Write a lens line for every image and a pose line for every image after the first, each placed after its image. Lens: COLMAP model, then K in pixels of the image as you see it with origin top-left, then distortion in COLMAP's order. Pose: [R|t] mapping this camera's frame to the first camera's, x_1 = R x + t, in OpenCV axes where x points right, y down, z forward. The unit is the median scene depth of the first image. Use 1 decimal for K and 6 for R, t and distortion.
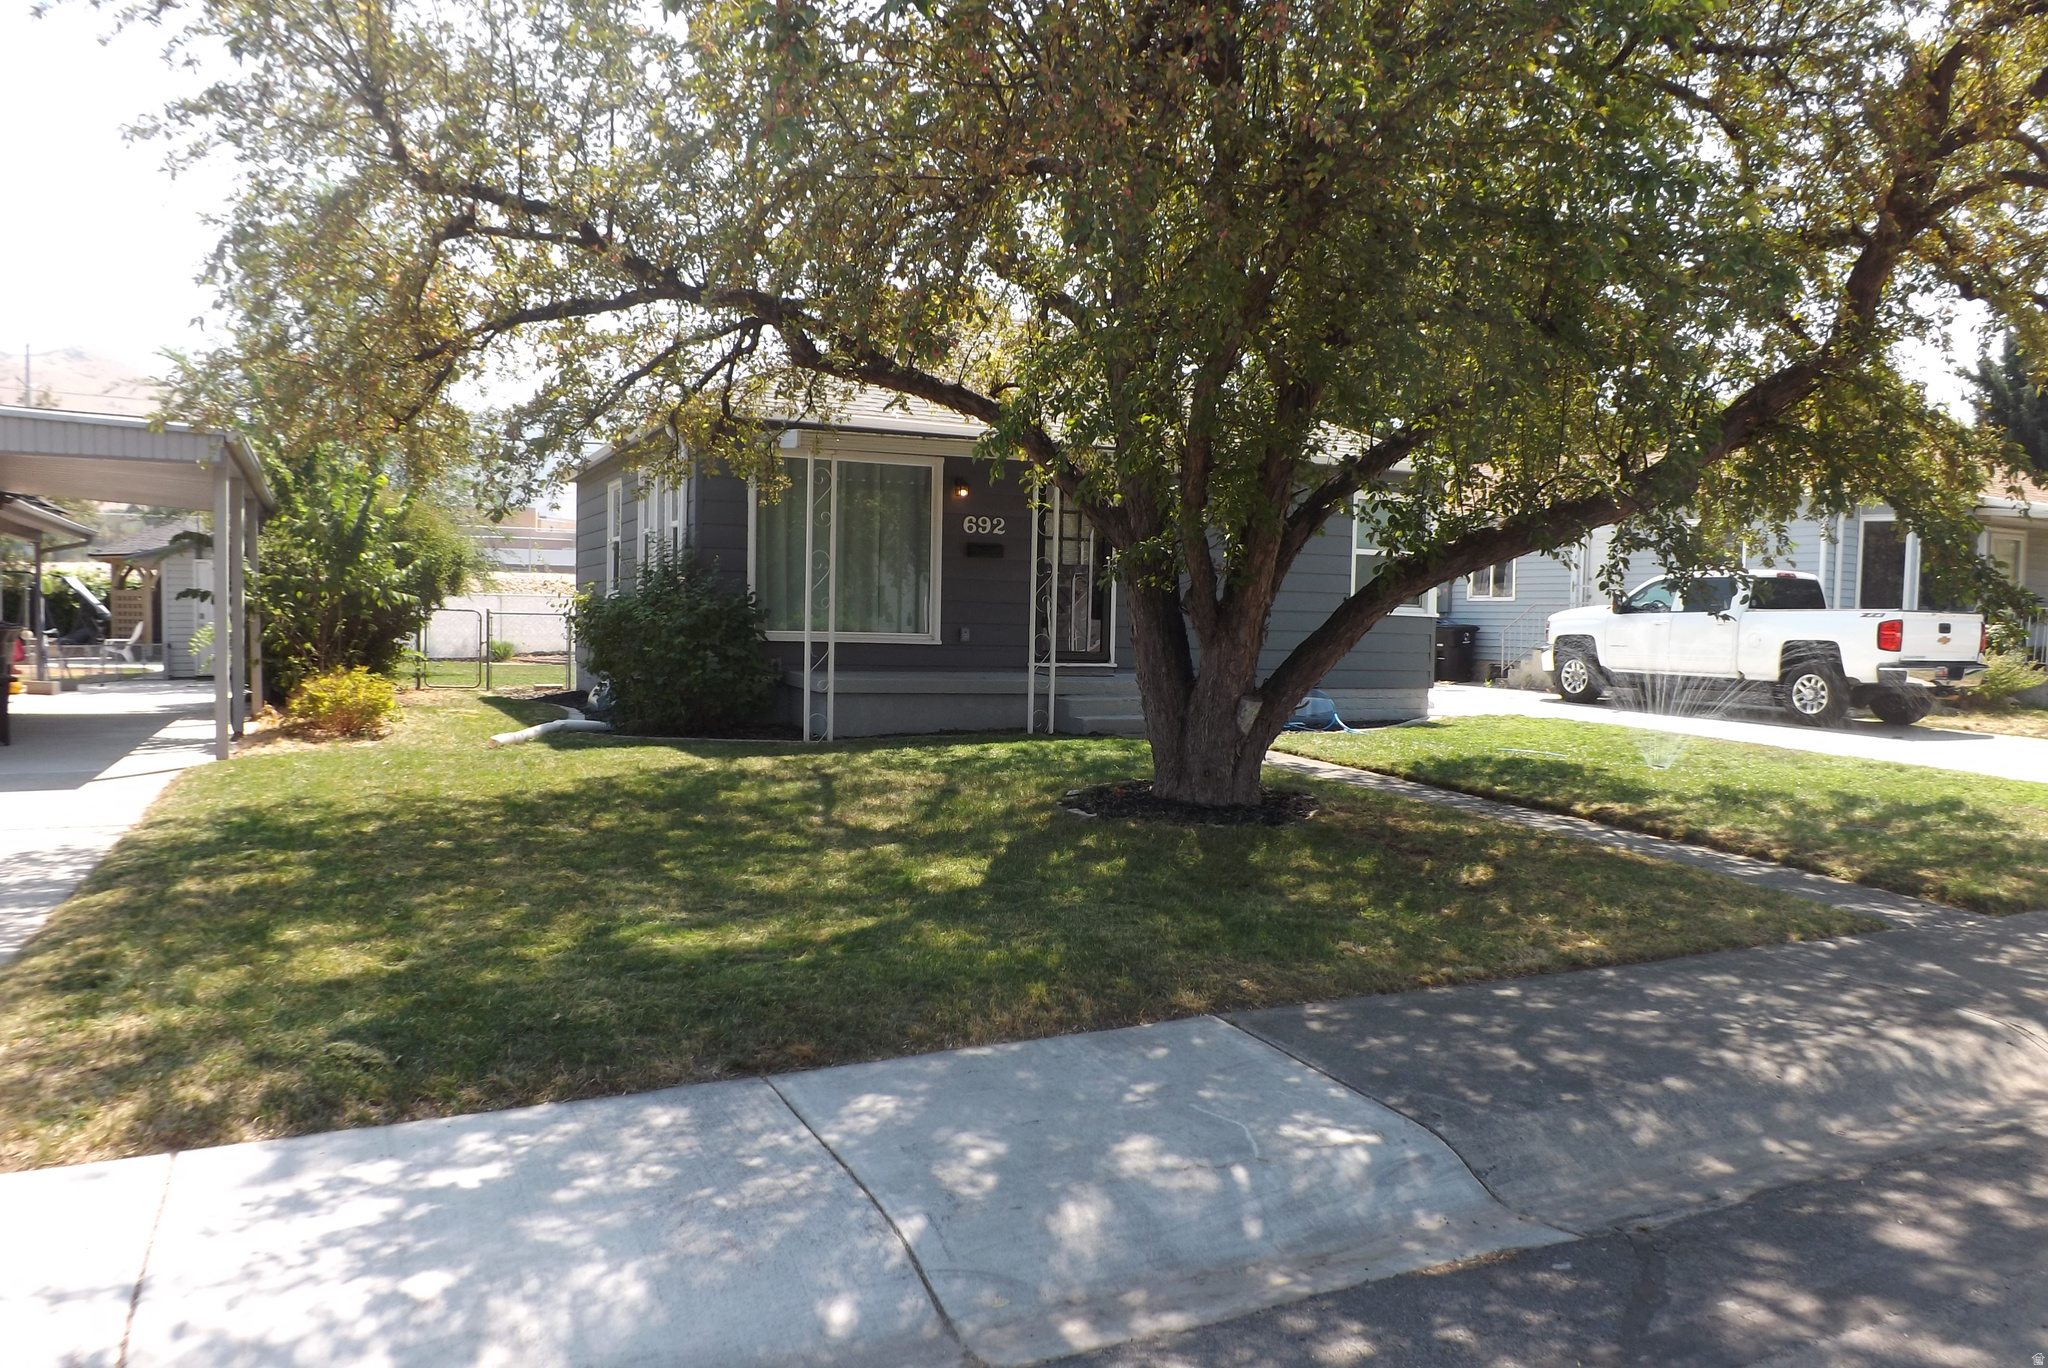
lens RADIAL K [[1500.7, 0, 1020.0], [0, 1500.7, 693.6], [0, 0, 1]] dist [-0.006535, -0.013464]
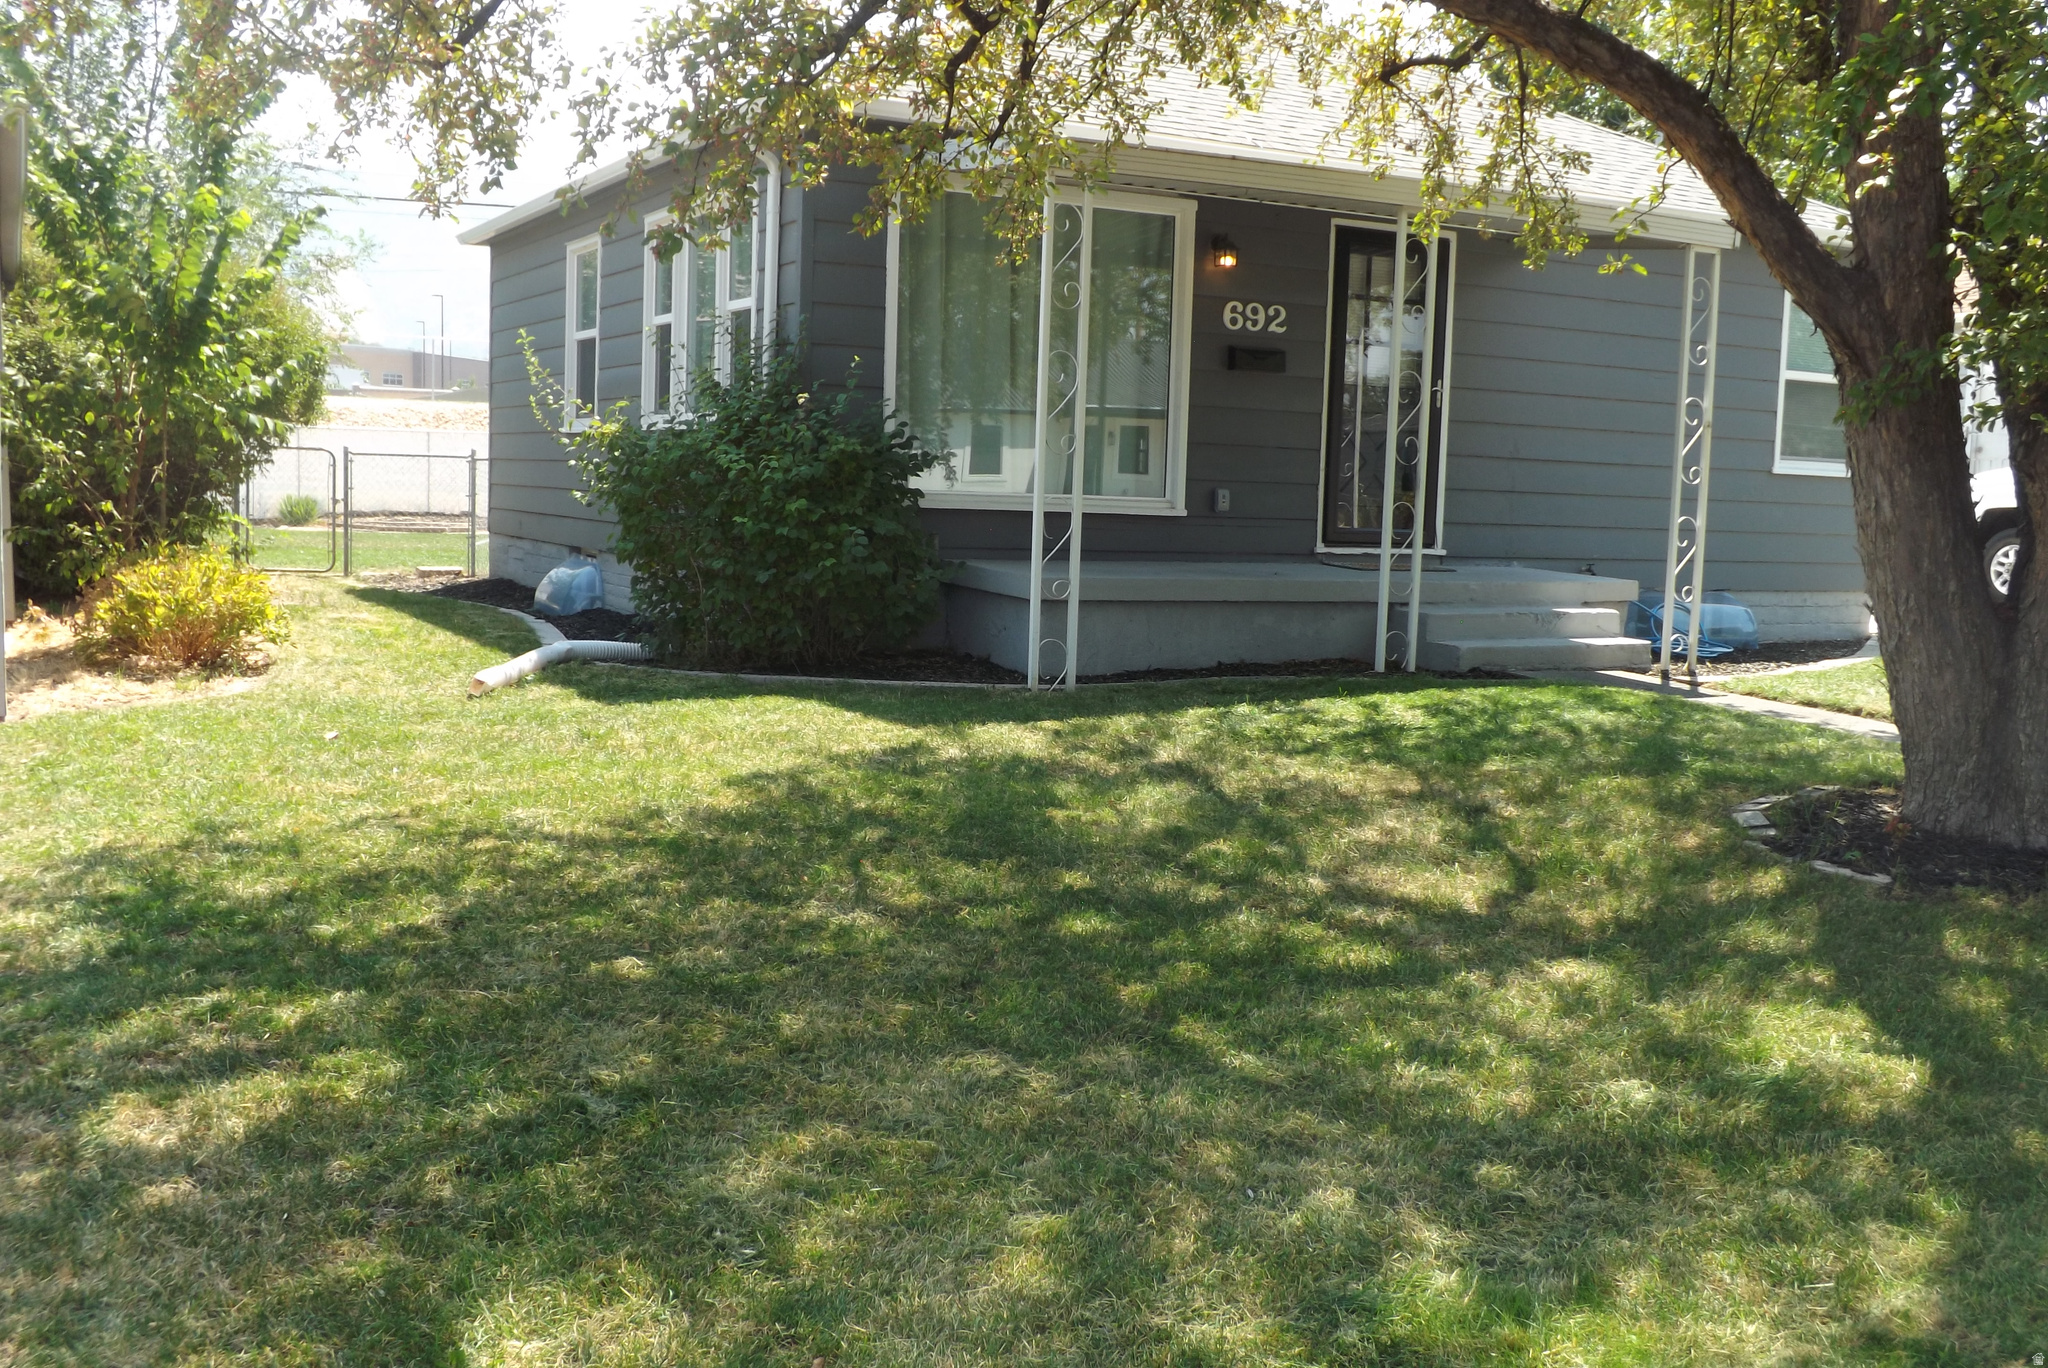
lens RADIAL K [[1950.7, 0, 1026.8], [0, 1950.7, 673.2], [0, 0, 1]] dist [-0.030716, 0.000000]
pose [[0.998000, 0.006060, 0.062915, -0.170335], [-0.009468, 0.998495, 0.054015, -0.011635], [-0.062493, -0.054503, 0.996556, 0.232507]]
